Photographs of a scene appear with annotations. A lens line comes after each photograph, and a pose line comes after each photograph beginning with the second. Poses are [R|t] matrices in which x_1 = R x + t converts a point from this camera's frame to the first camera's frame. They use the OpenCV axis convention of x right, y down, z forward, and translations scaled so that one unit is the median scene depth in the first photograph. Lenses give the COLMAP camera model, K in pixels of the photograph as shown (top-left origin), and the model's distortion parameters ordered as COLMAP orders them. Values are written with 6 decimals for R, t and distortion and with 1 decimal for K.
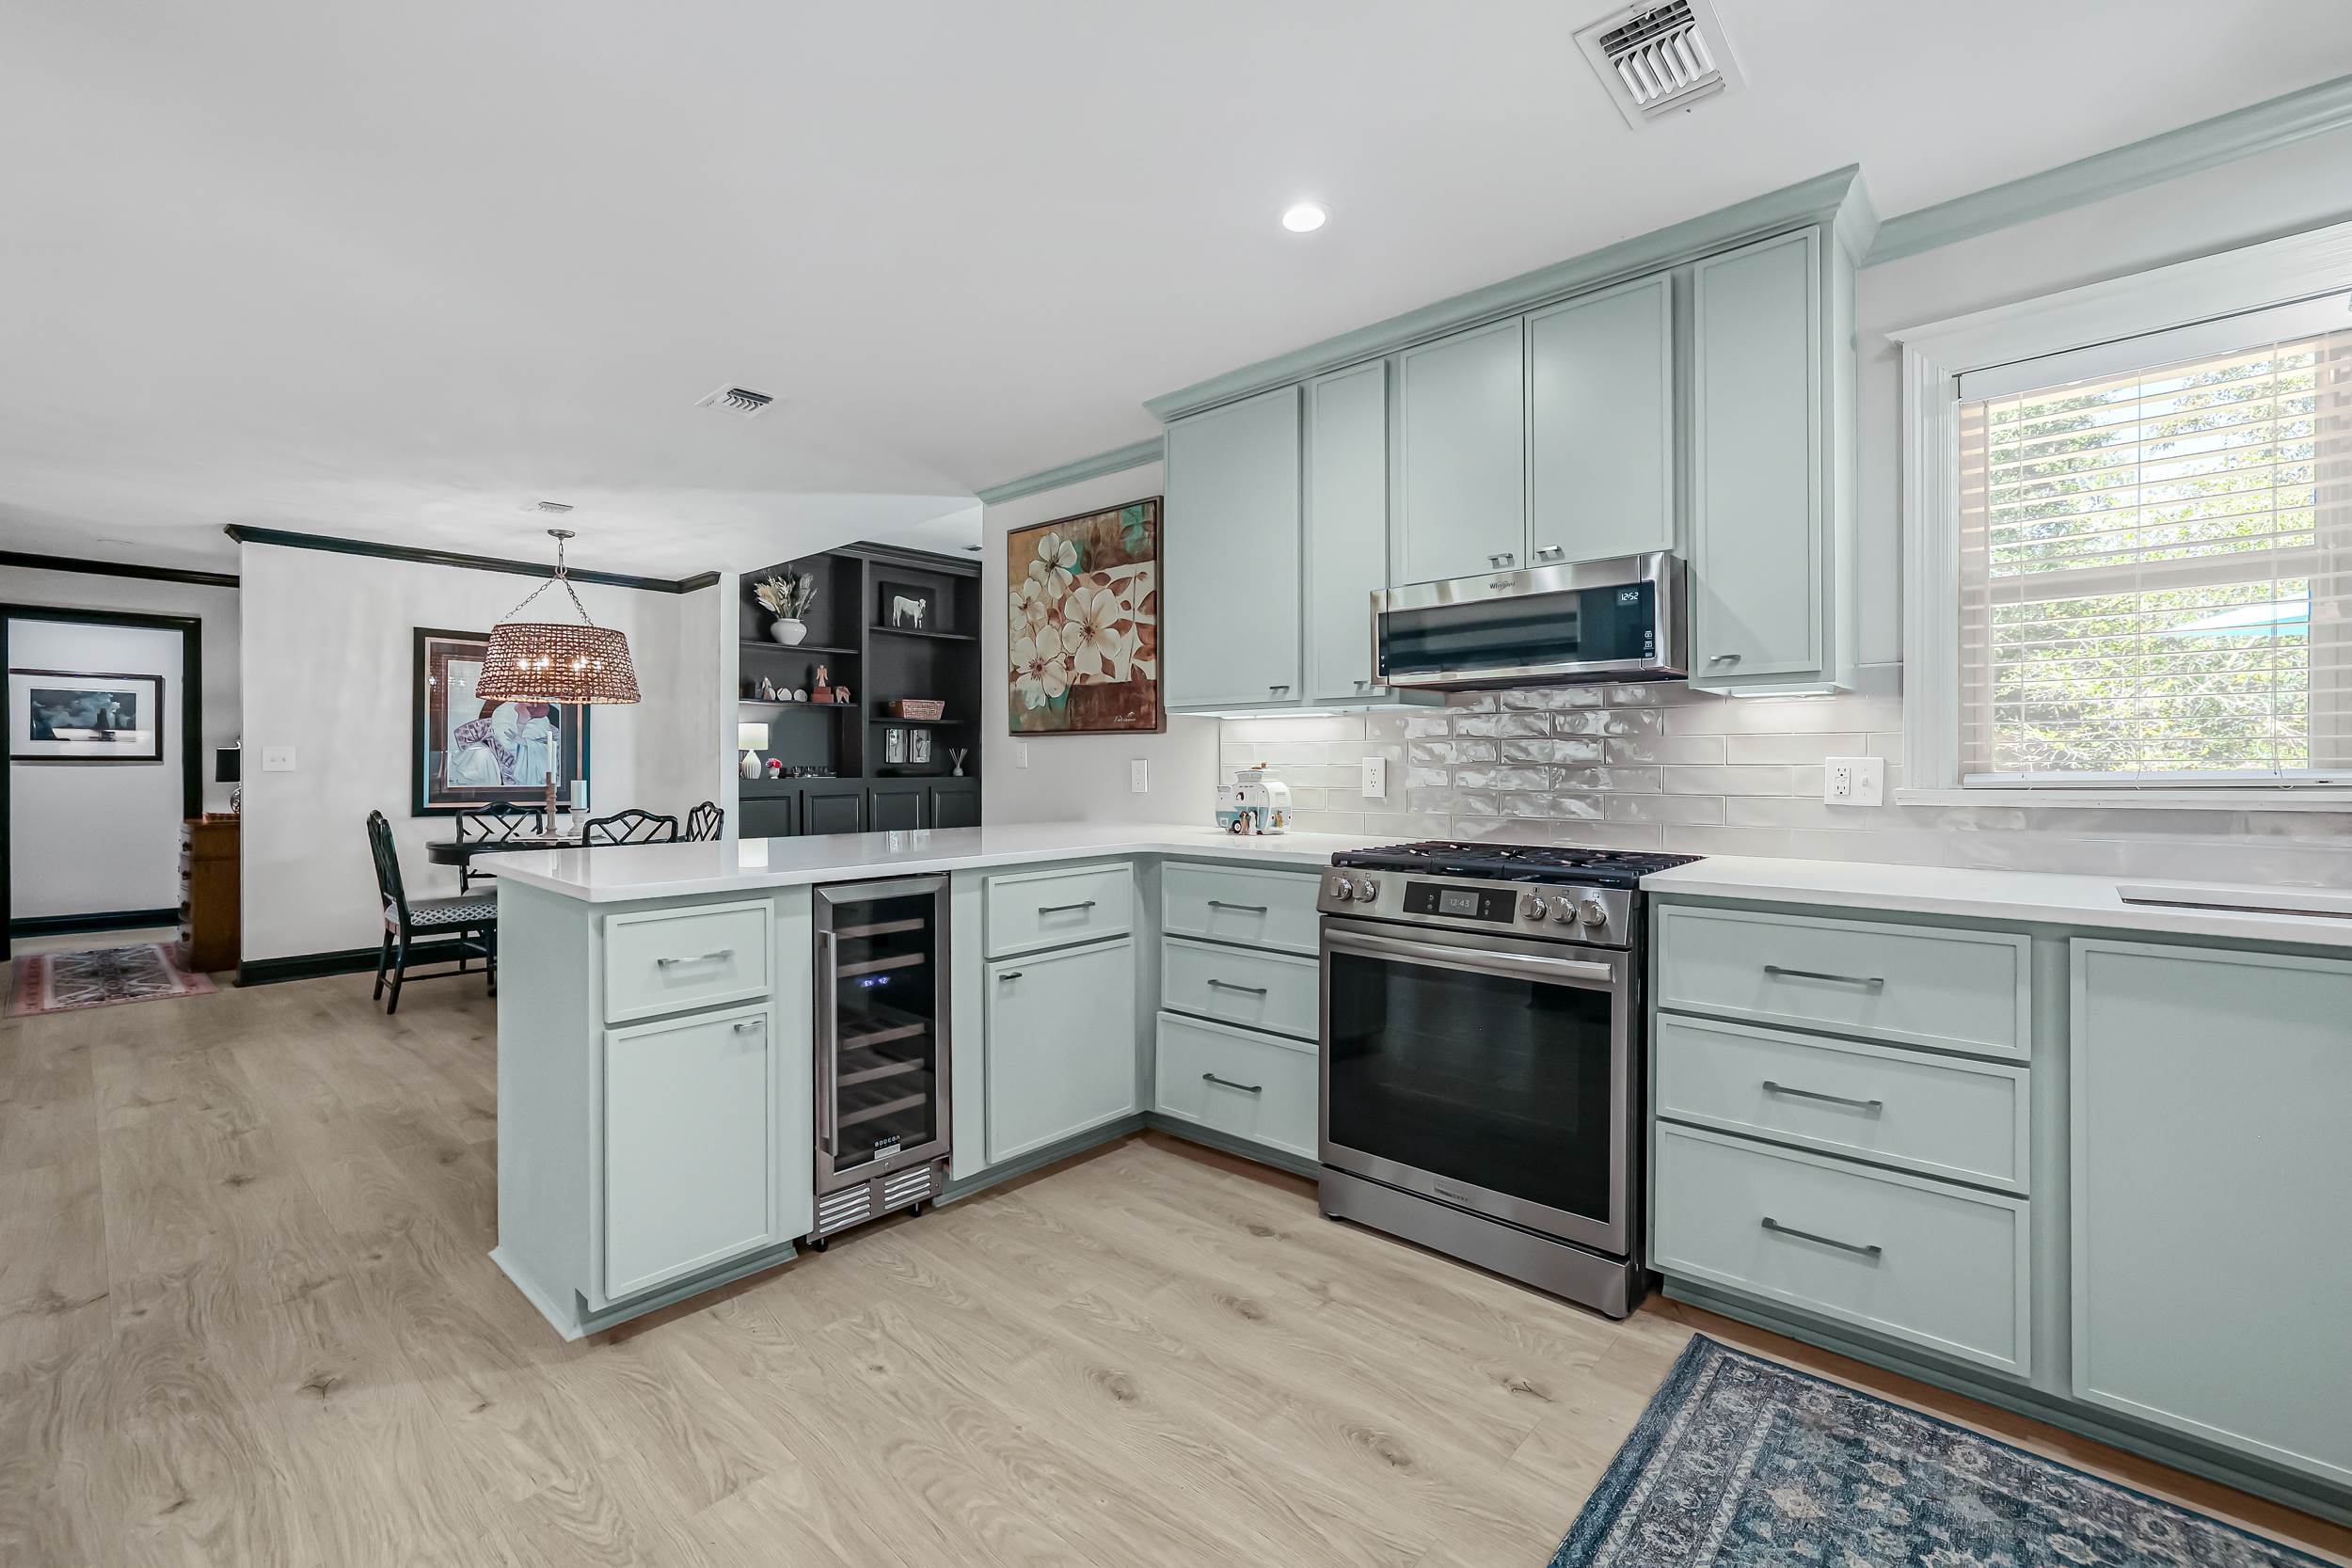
lens RADIAL K [[1014.0, 0, 1161.9], [0, 1014.0, 764.9], [0, 0, 1]] dist [-0.031090, 0.016054]
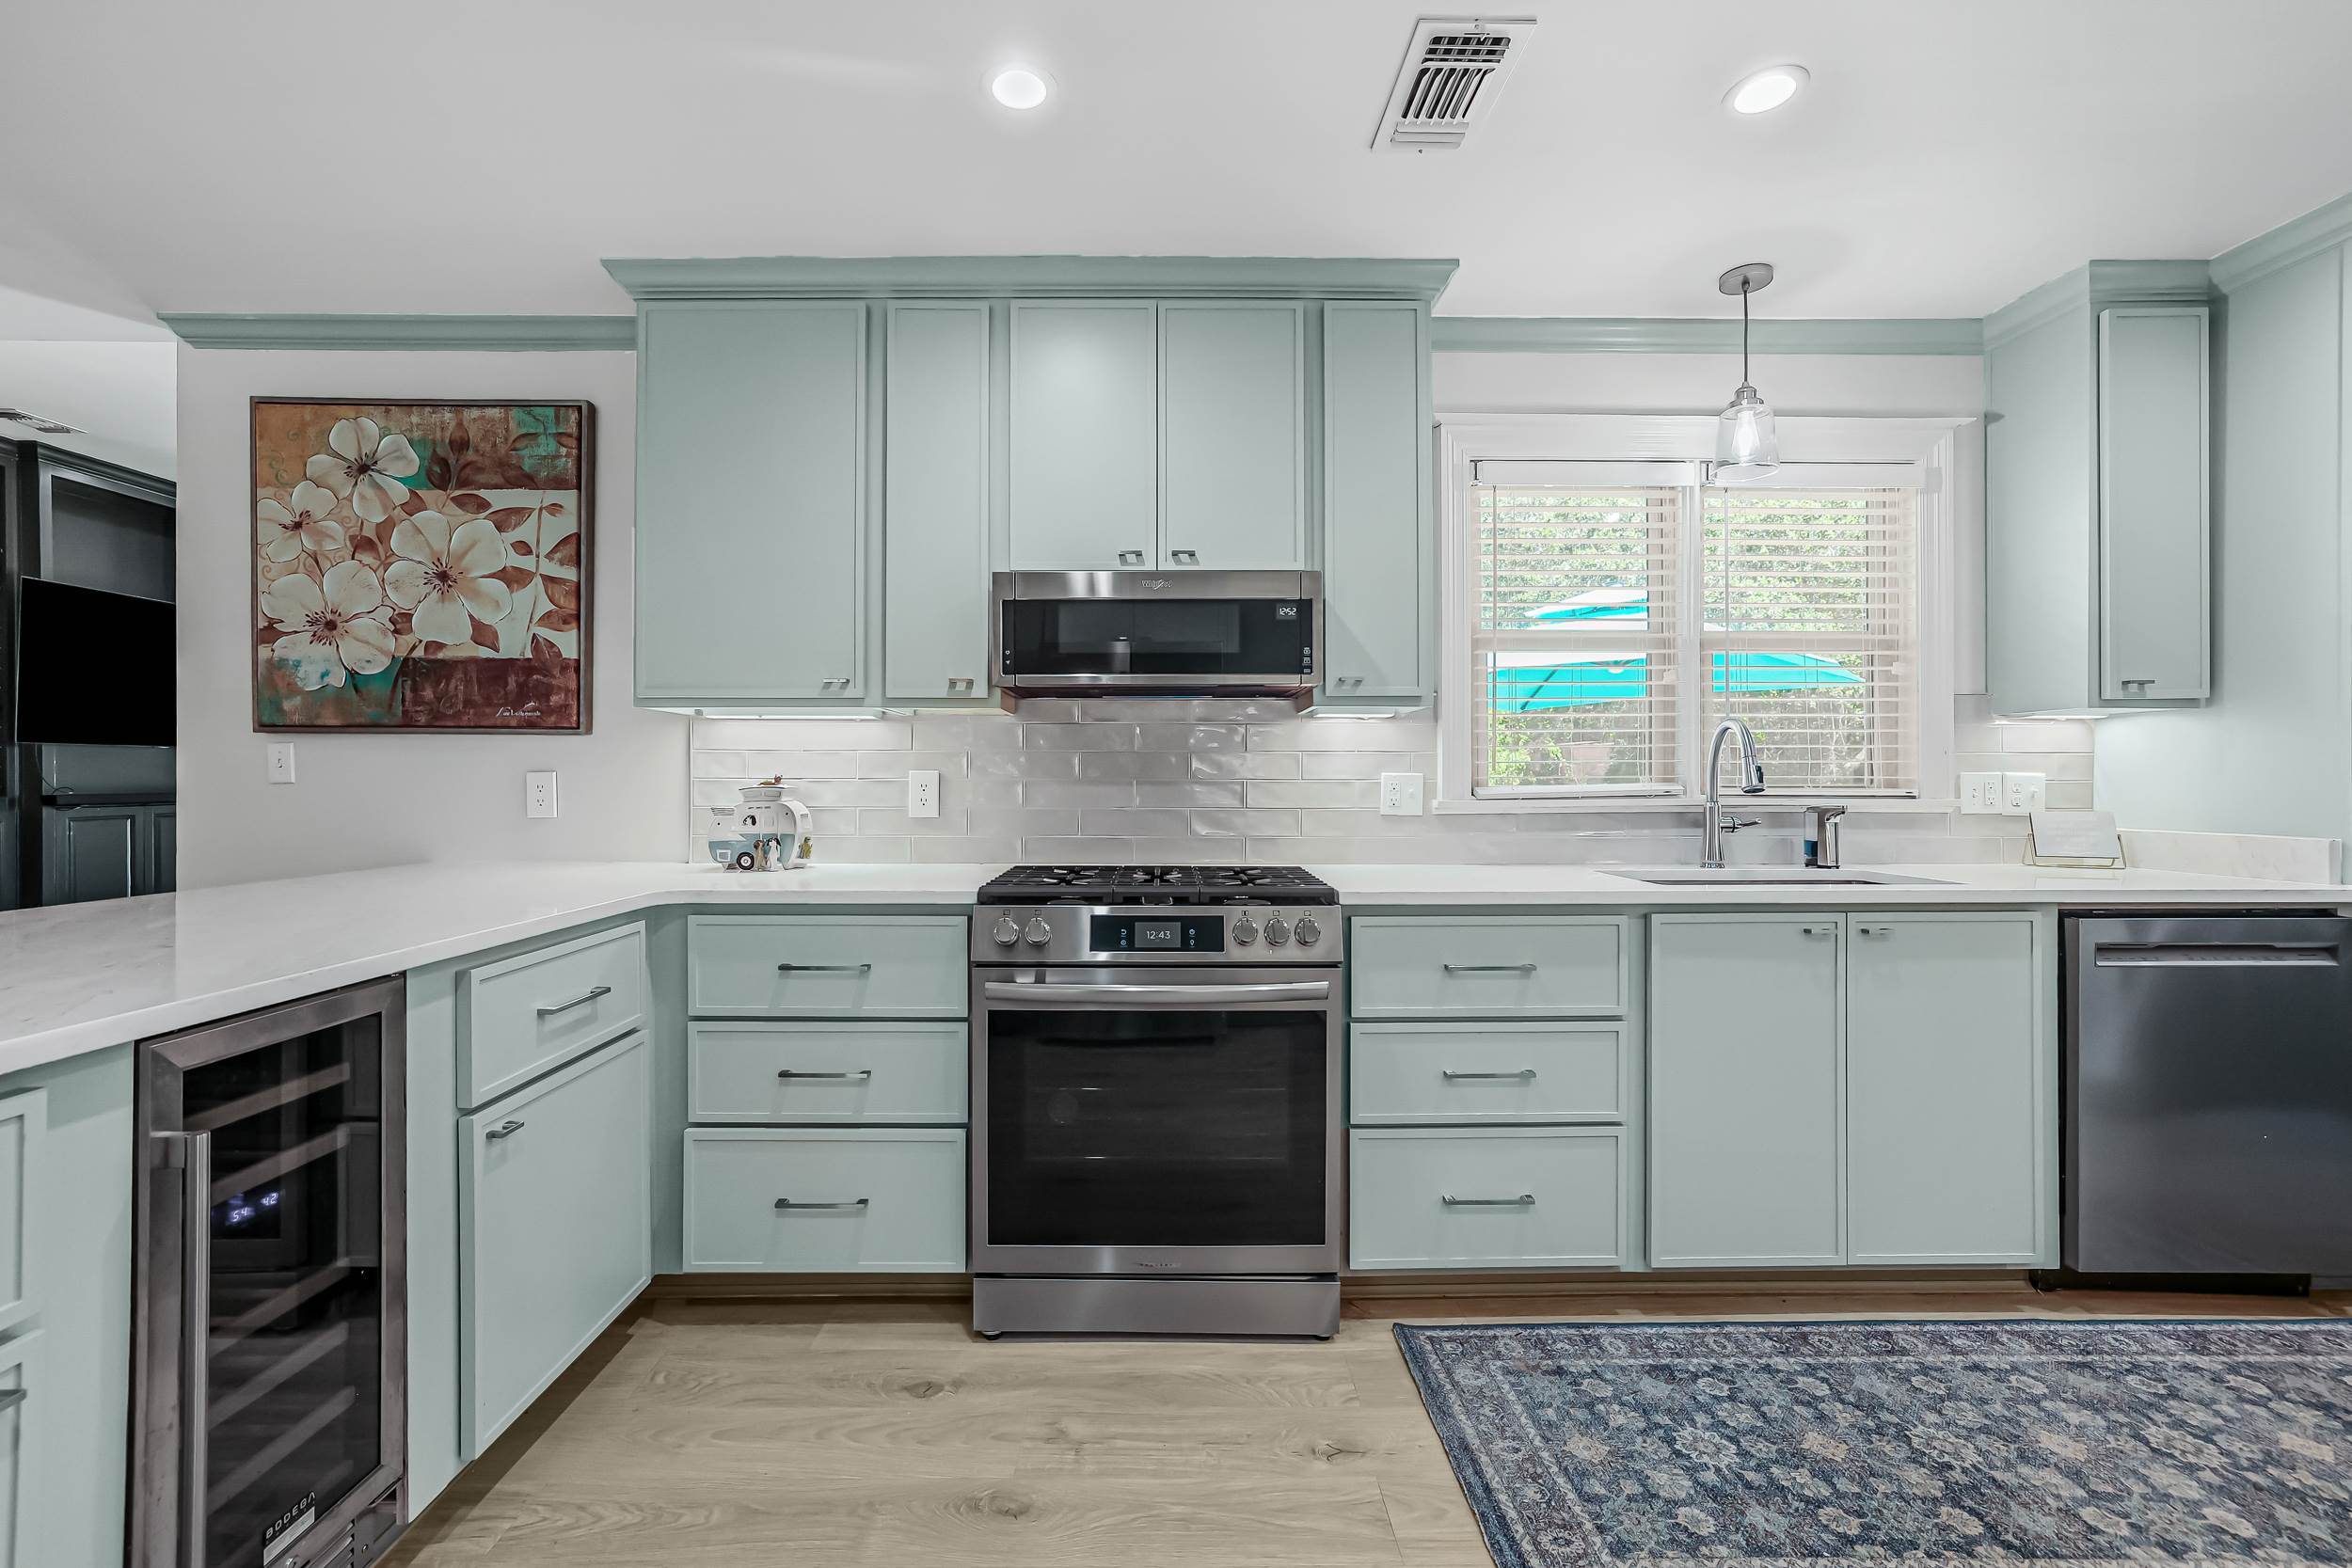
lens RADIAL K [[1014.0, 0, 1168.6], [0, 1014.0, 780.6], [0, 0, 1]] dist [-0.031090, 0.016054]
pose [[0.729857, 0.000682, 0.683600, -0.178326], [-0.001147, 0.999999, 0.000227, 0.000390], [-0.683599, -0.000949, 0.729857, 0.197648]]
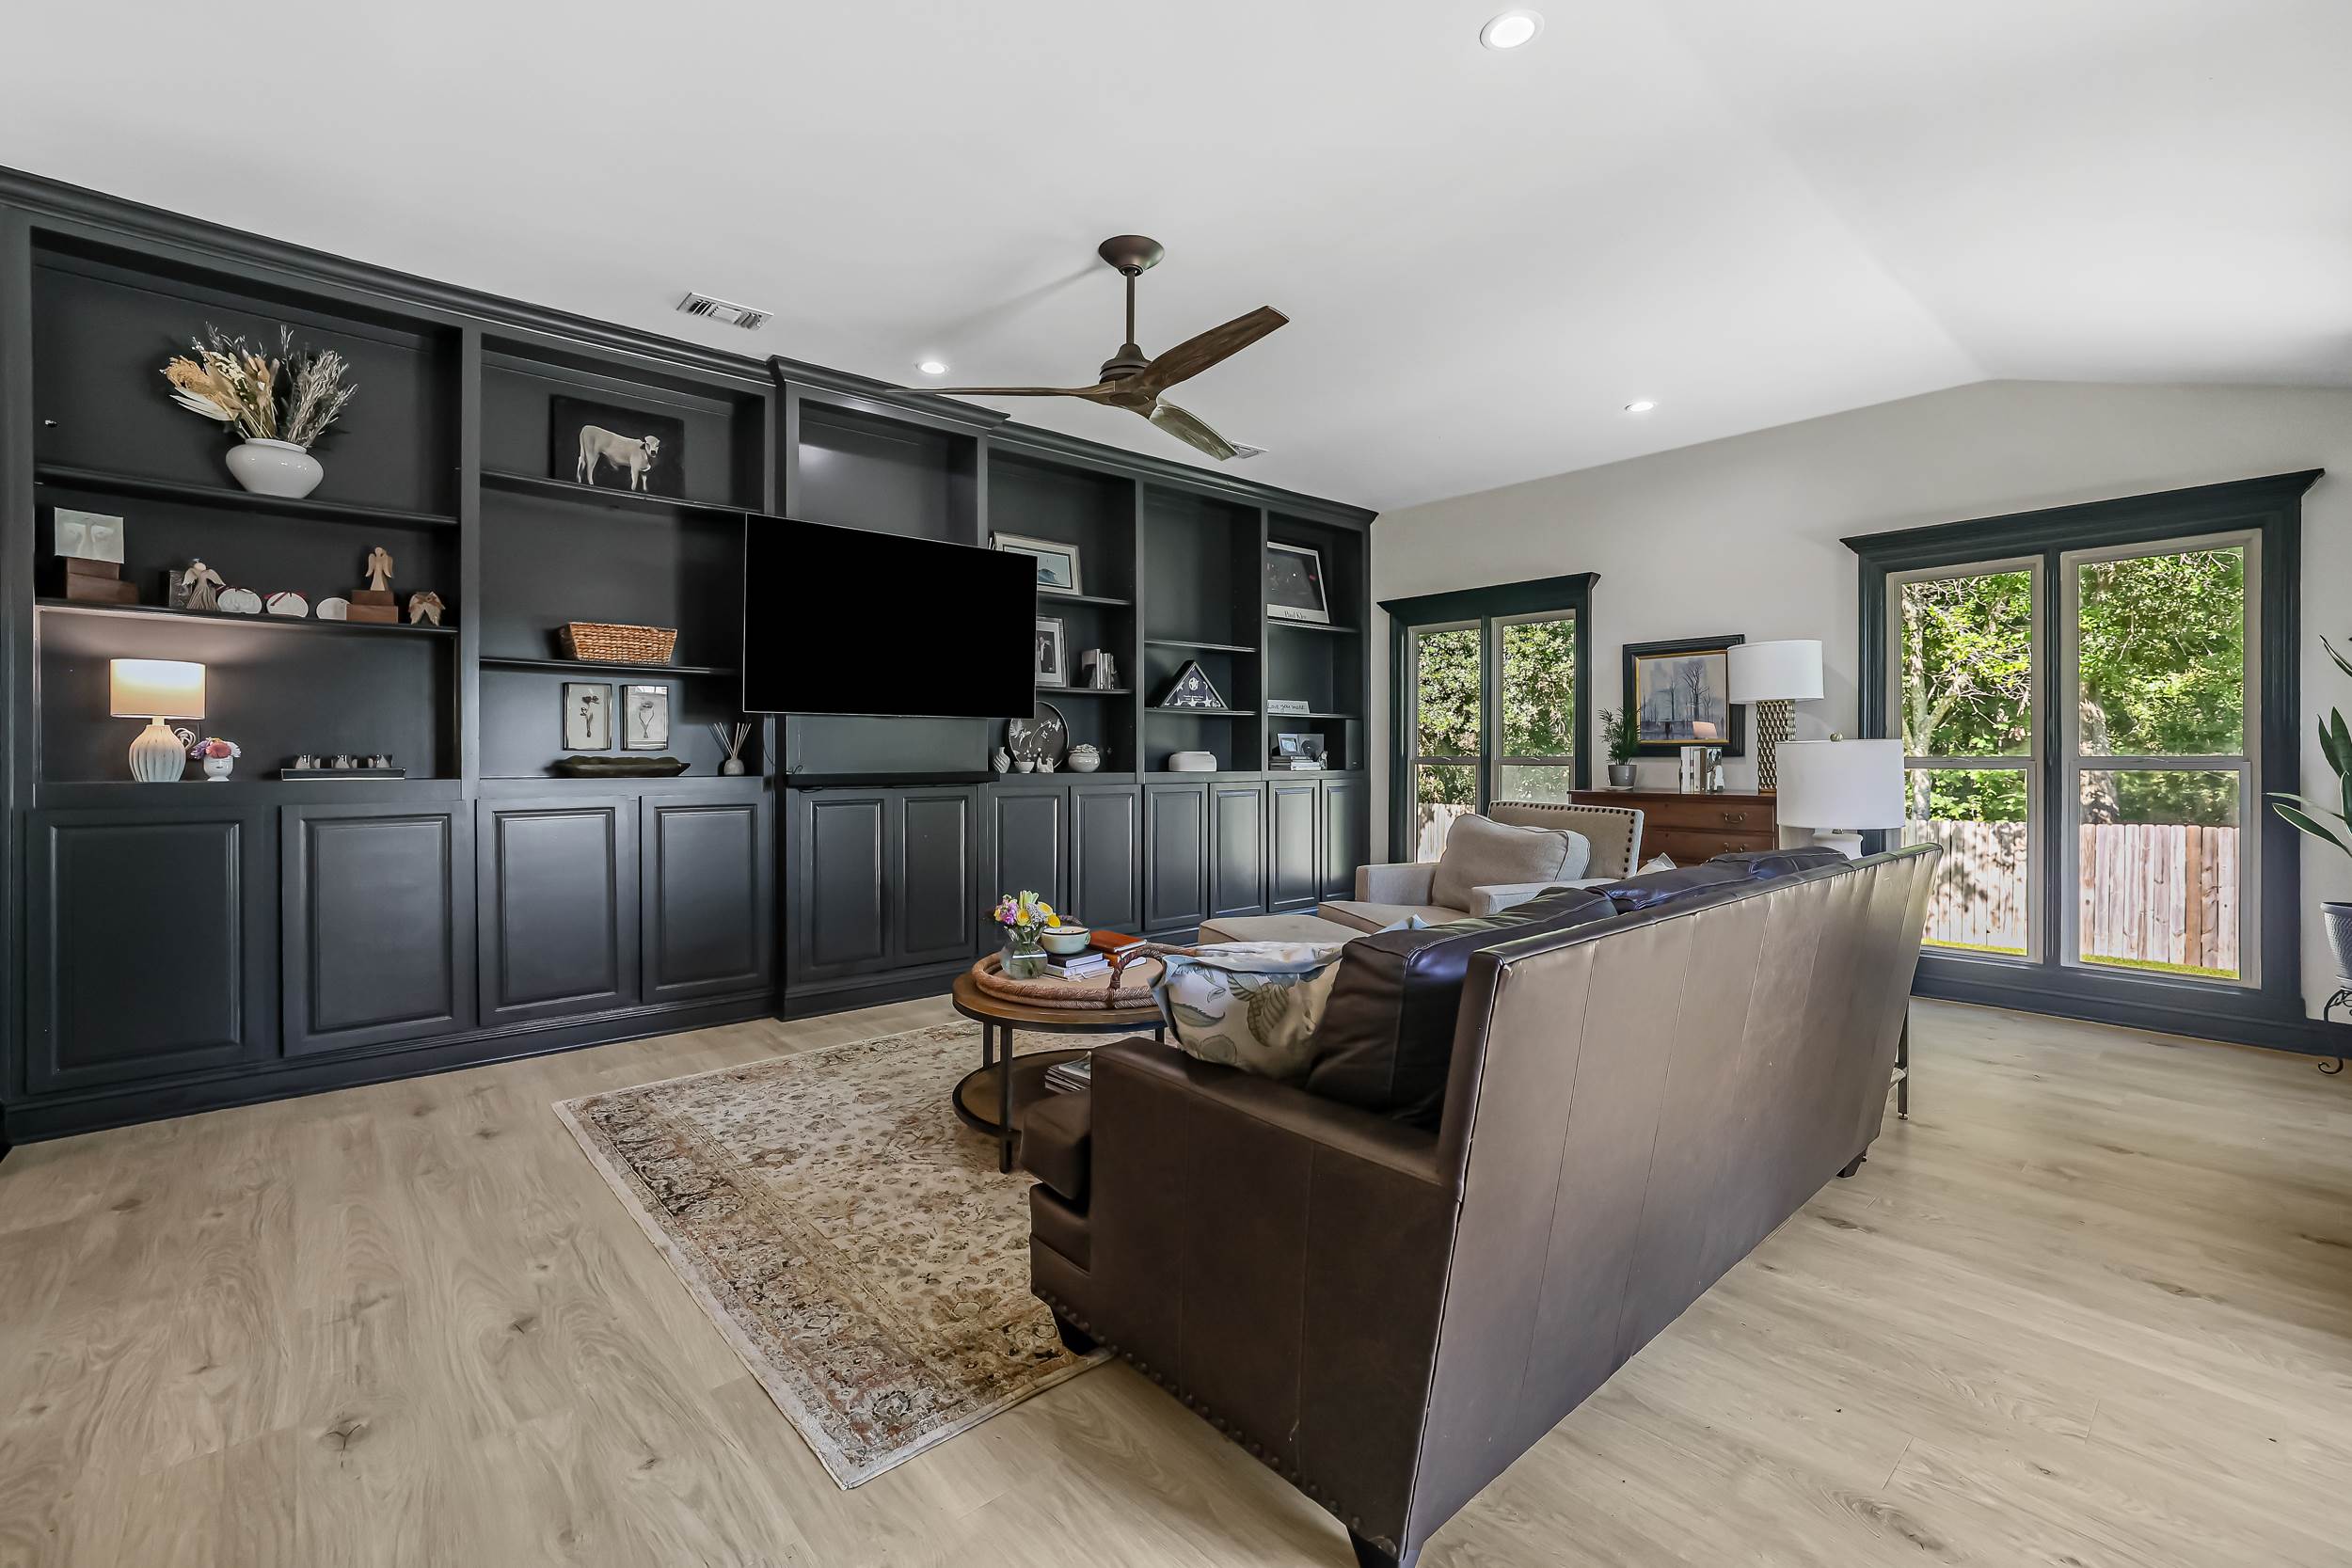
lens RADIAL K [[1014.0, 0, 1162.7], [0, 1014.0, 749.9], [0, 0, 1]] dist [-0.031090, 0.016054]
pose [[0.993692, 0.000657, -0.112142, 0.174607], [-0.001305, 0.999983, -0.005711, 0.002393], [0.112137, 0.005821, 0.993676, 1.065895]]
